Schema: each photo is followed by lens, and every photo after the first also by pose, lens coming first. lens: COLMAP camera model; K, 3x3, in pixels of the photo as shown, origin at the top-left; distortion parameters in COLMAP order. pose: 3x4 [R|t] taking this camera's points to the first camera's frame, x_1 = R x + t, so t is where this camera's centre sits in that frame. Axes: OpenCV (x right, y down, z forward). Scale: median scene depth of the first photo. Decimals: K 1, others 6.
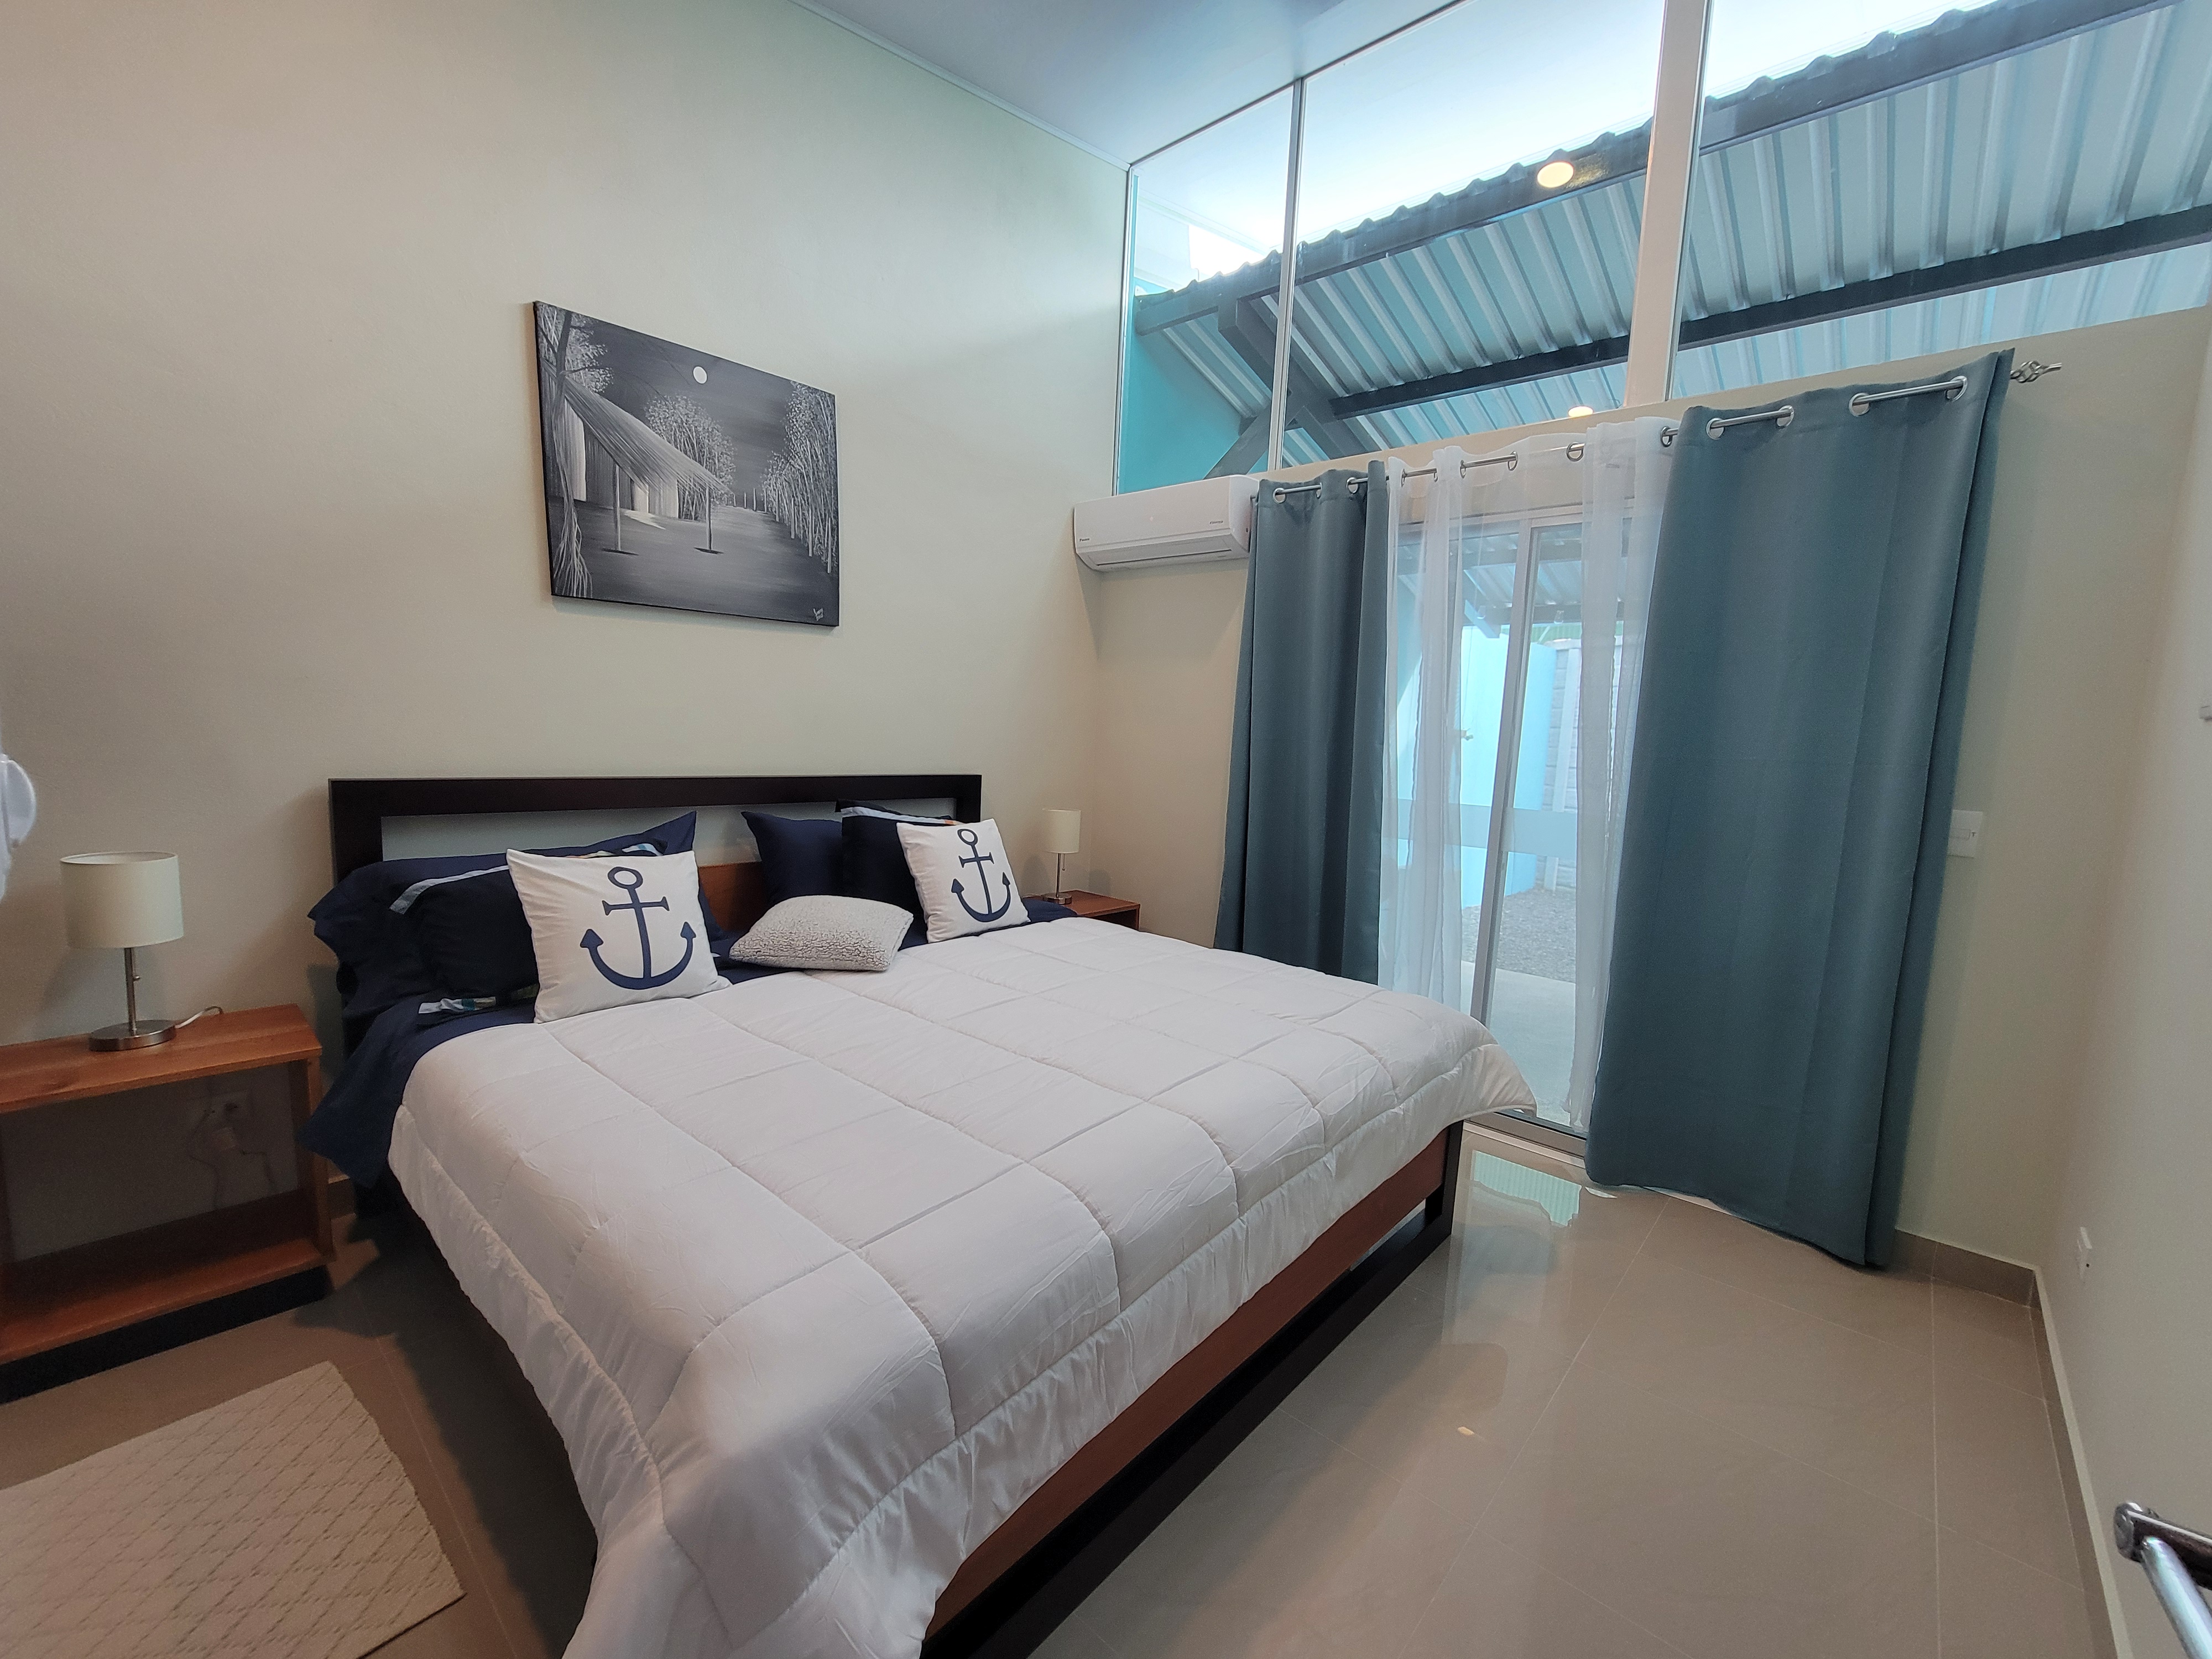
lens RADIAL K [[904.5, 0, 1109.2], [0, 904.5, 839.1], [0, 0, 1]] dist [-0.000585, 0.000548]
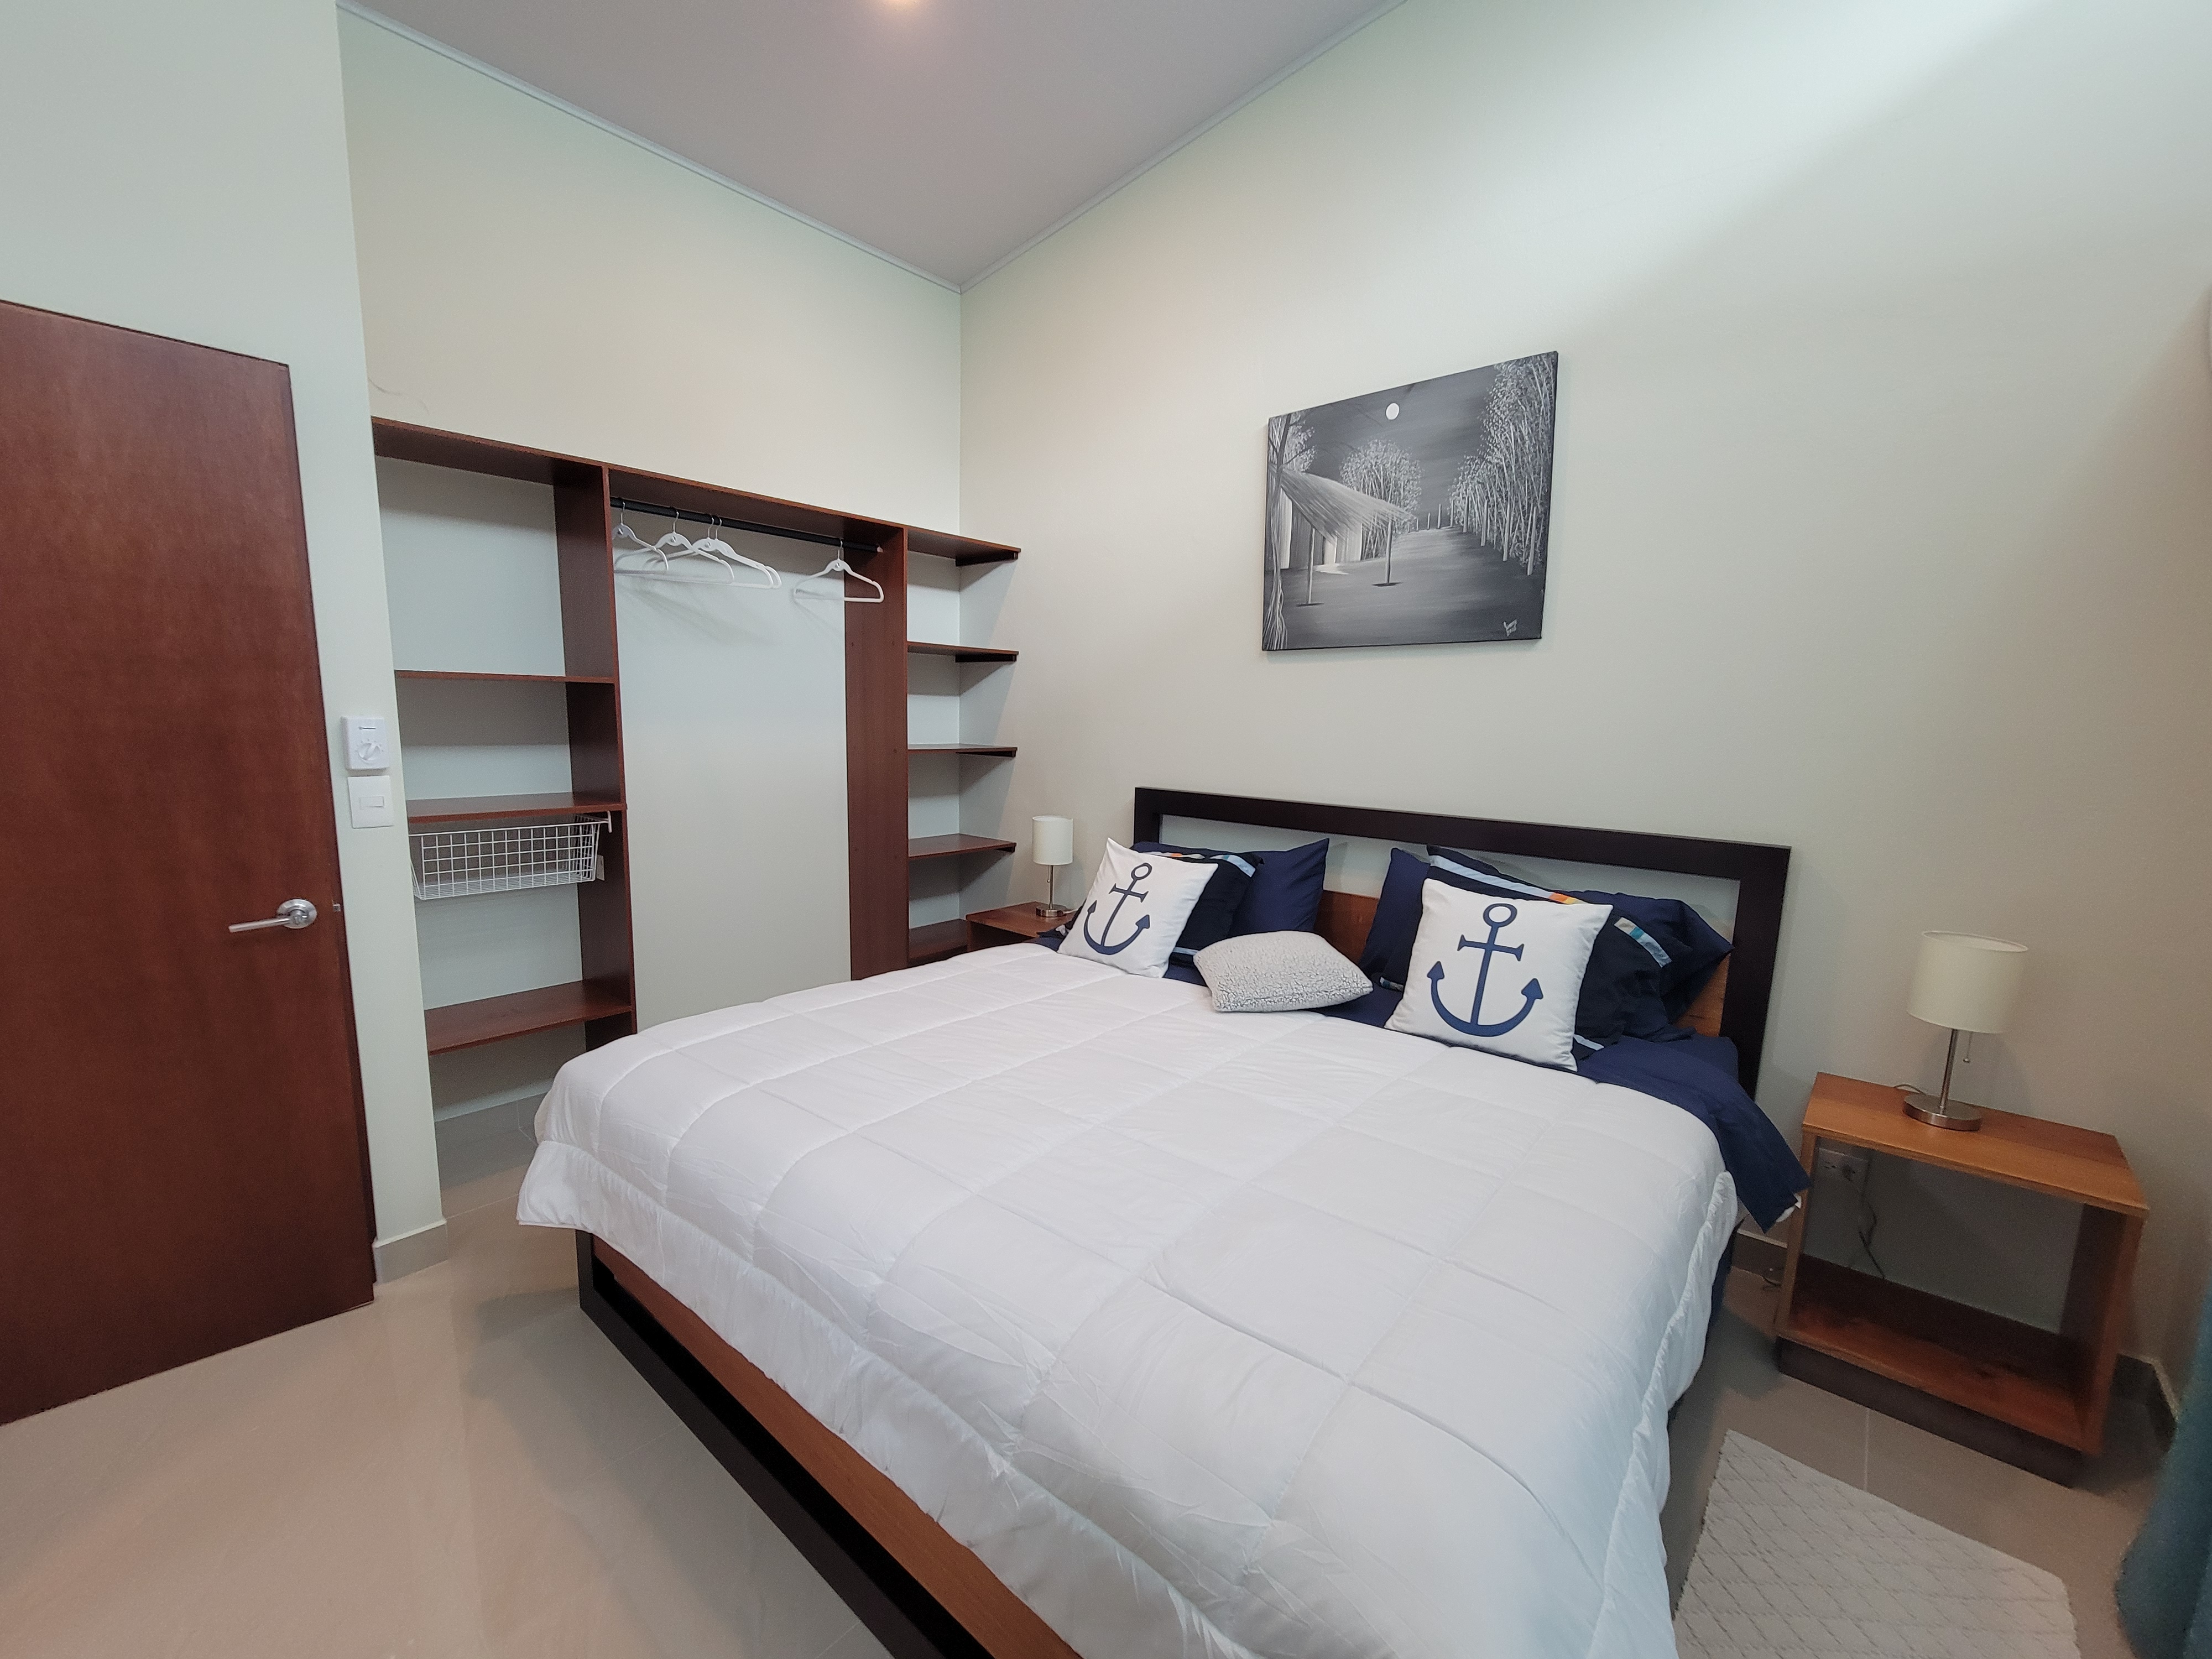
lens RADIAL K [[904.5, 0, 1109.2], [0, 904.5, 839.1], [0, 0, 1]] dist [-0.000585, 0.000548]
pose [[0.039249, 0.091347, -0.995045, 0.570426], [-0.148369, 0.985307, 0.084601, -0.080593], [0.988153, 0.144313, 0.052225, 0.690675]]
